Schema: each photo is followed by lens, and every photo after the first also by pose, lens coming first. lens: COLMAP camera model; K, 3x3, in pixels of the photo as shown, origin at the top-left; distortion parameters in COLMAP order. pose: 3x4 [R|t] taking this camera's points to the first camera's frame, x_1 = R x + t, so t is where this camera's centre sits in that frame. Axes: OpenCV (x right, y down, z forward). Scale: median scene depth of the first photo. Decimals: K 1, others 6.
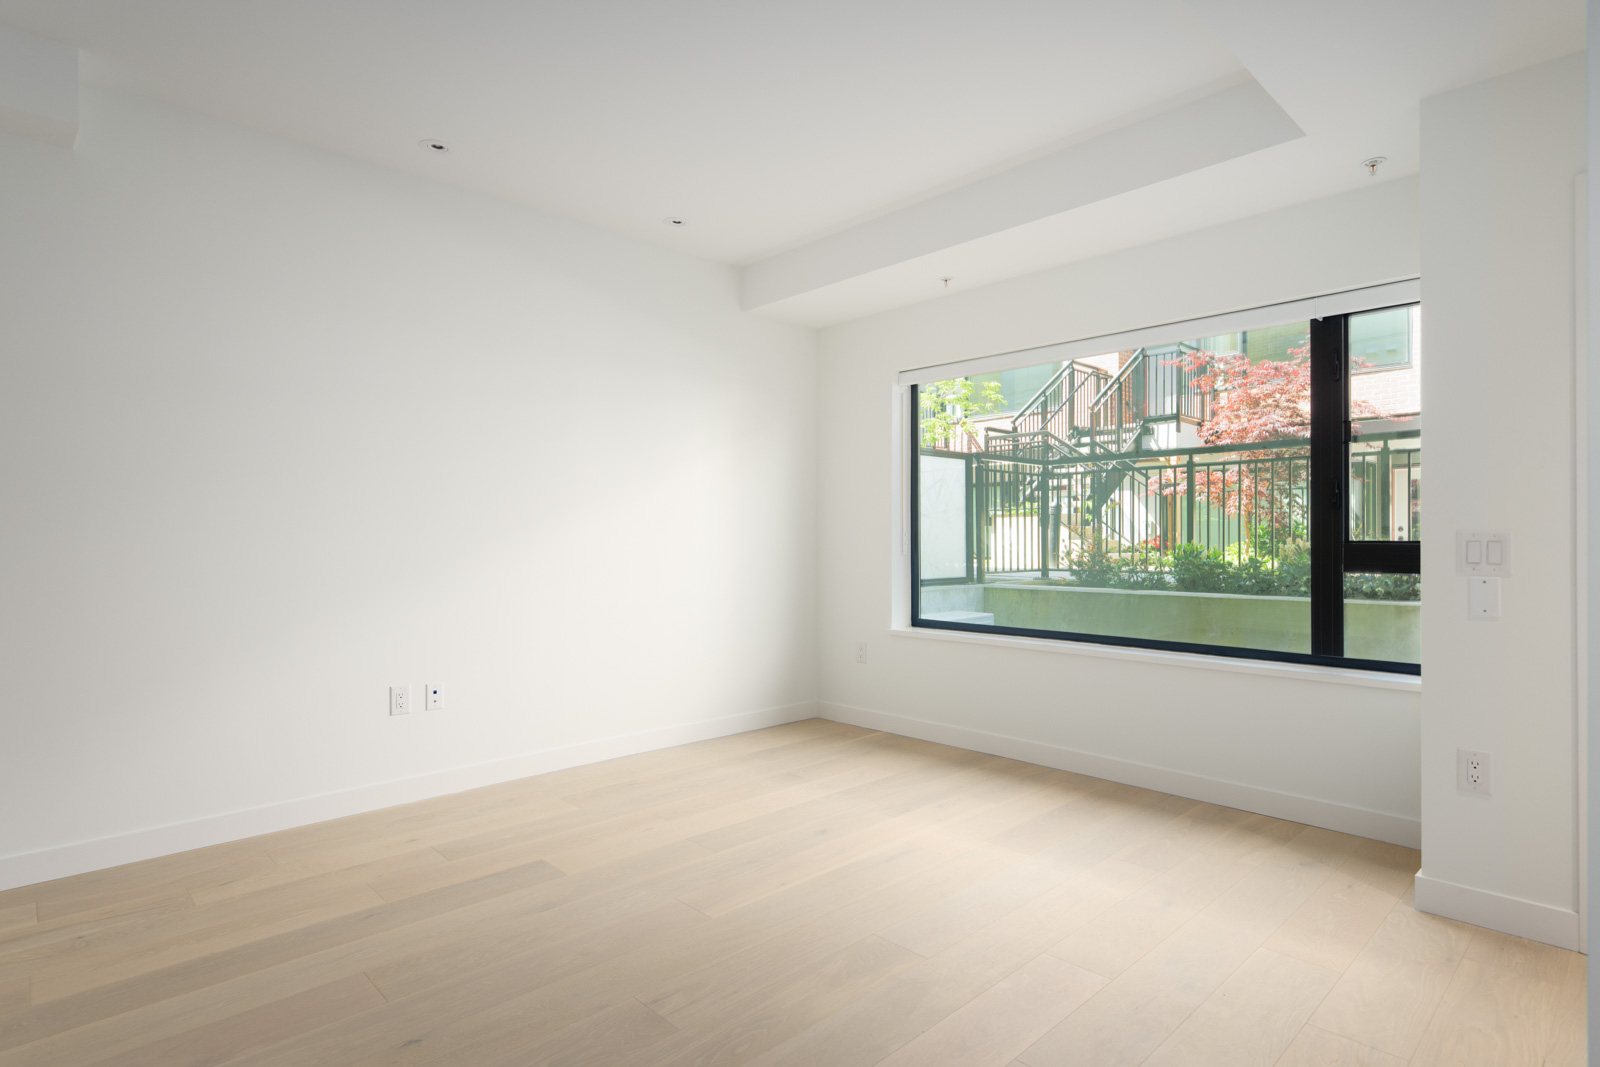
lens RADIAL K [[817.5, 0, 820.9], [0, 817.5, 538.9], [0, 0, 1]] dist [0.002004, 0.001590]
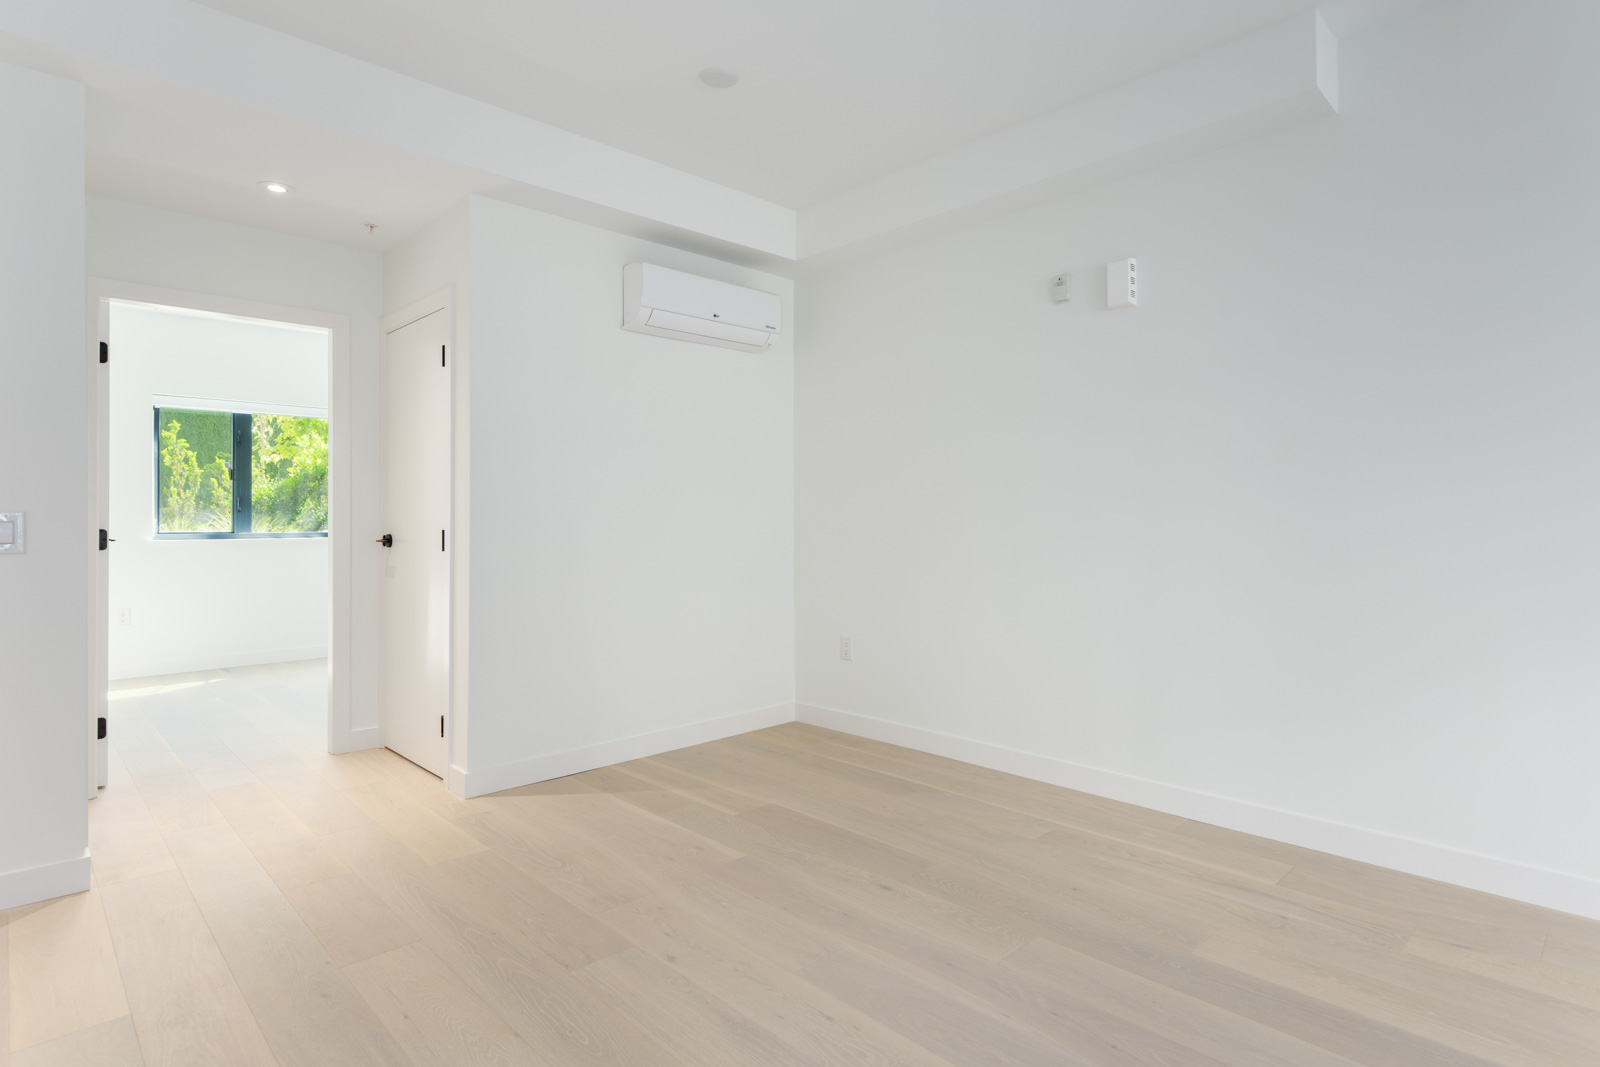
lens RADIAL K [[821.2, 0, 795.3], [0, 821.2, 514.5], [0, 0, 1]] dist [0.001692, 0.001632]
pose [[-0.012699, -0.007286, -0.999893, 0.065324], [0.006835, 0.999949, -0.007373, 0.002851], [0.999896, -0.006927, -0.012649, 0.289031]]
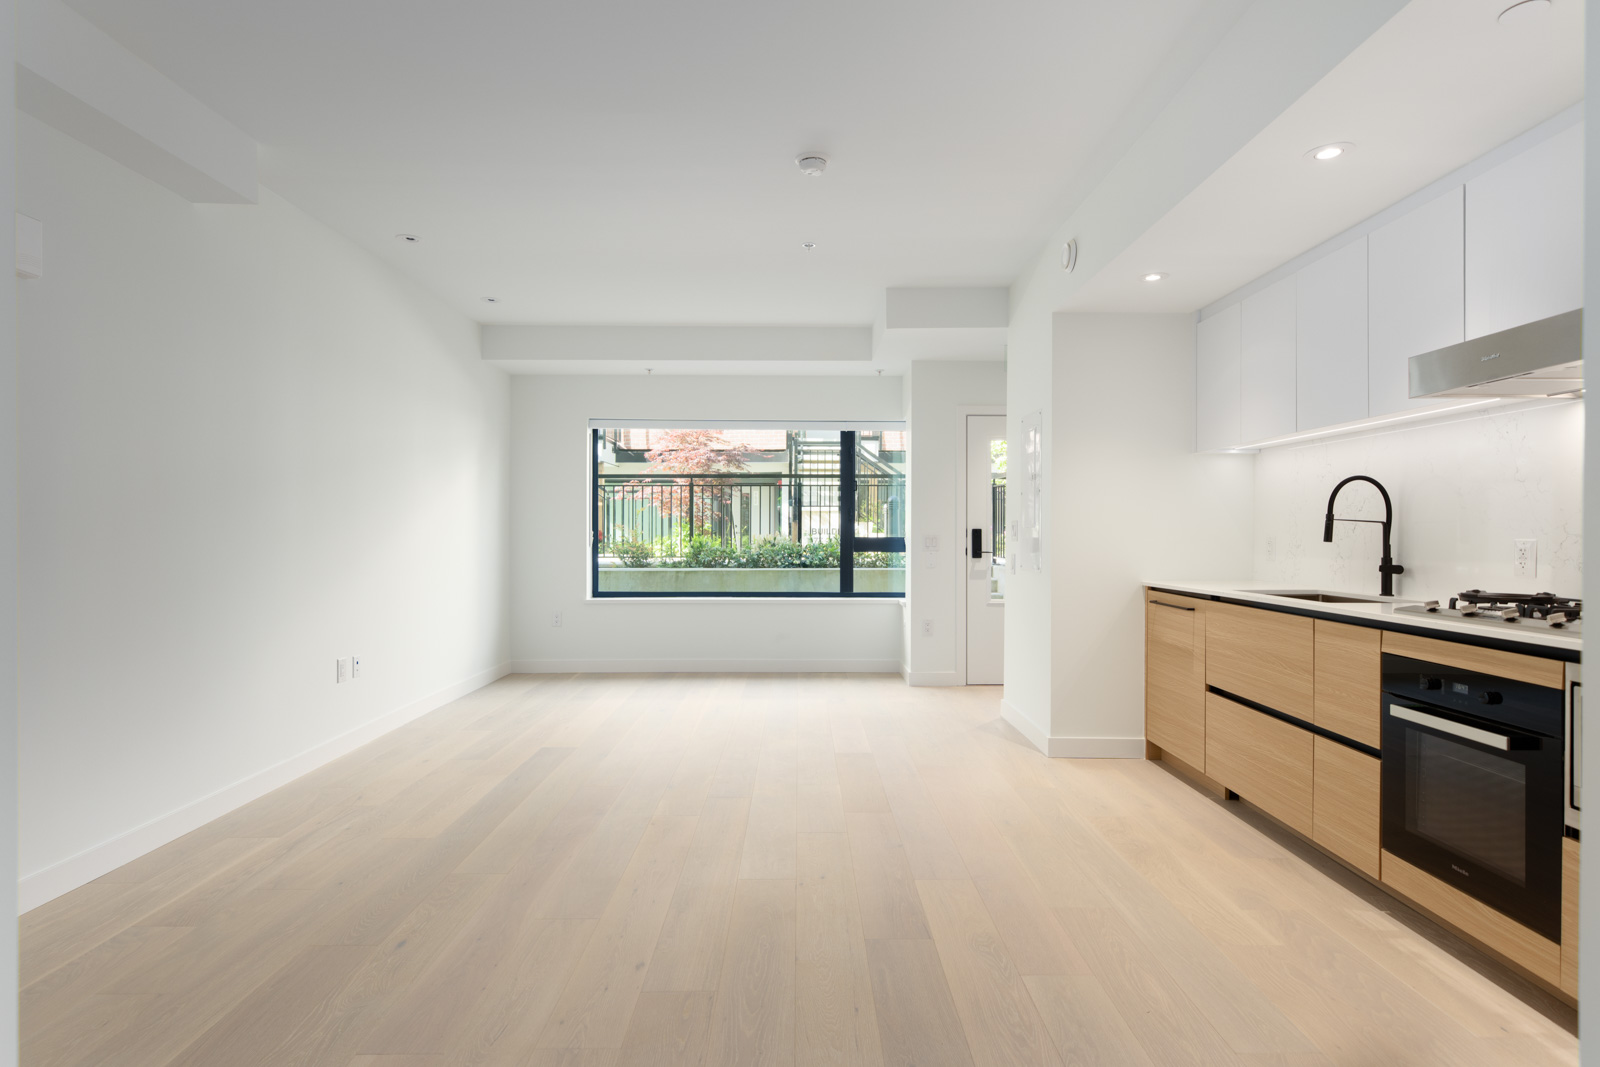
lens RADIAL K [[808.9, 0, 806.9], [0, 808.9, 534.3], [0, 0, 1]] dist [-0.000081, 0.000519]
pose [[0.689967, -0.000803, 0.723841, -0.915633], [-0.003538, 0.999984, 0.004482, -0.013594], [-0.723833, -0.005653, 0.689952, -0.337488]]
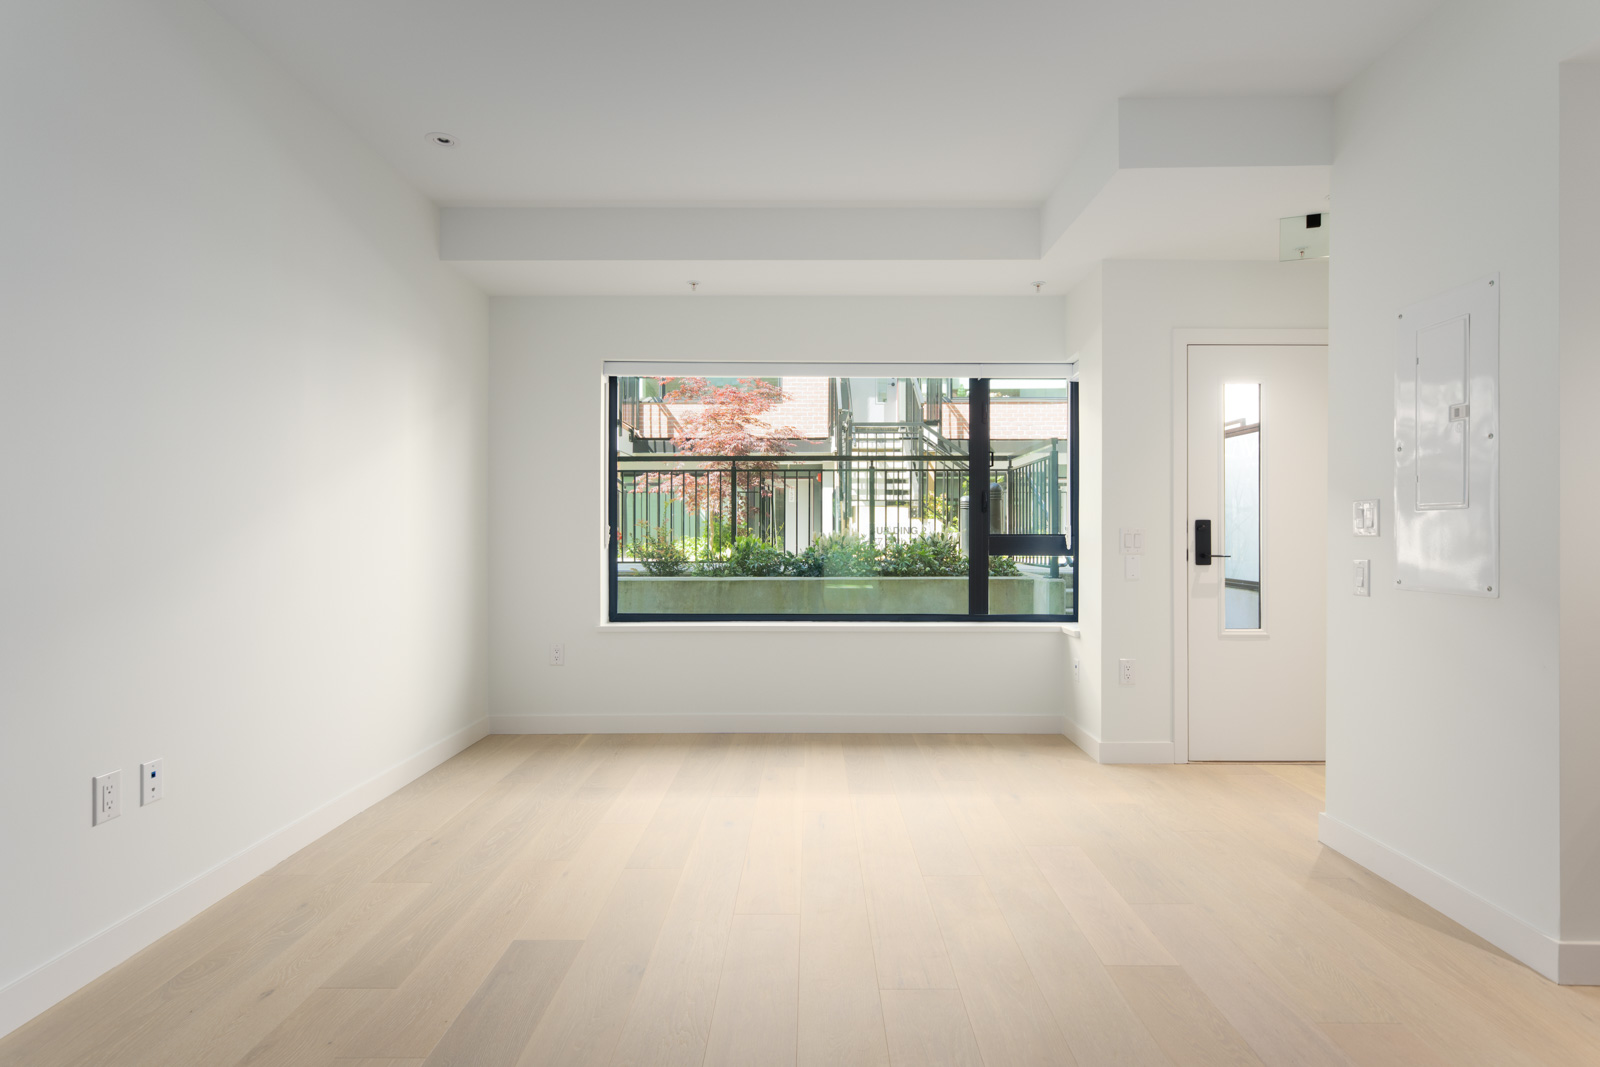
lens RADIAL K [[808.9, 0, 806.9], [0, 808.9, 534.3], [0, 0, 1]] dist [-0.000081, 0.000519]
pose [[0.700644, 0.000870, 0.713511, -0.582515], [-0.002214, 0.999997, 0.000955, 0.001930], [-0.713508, -0.002249, 0.700644, 0.216349]]
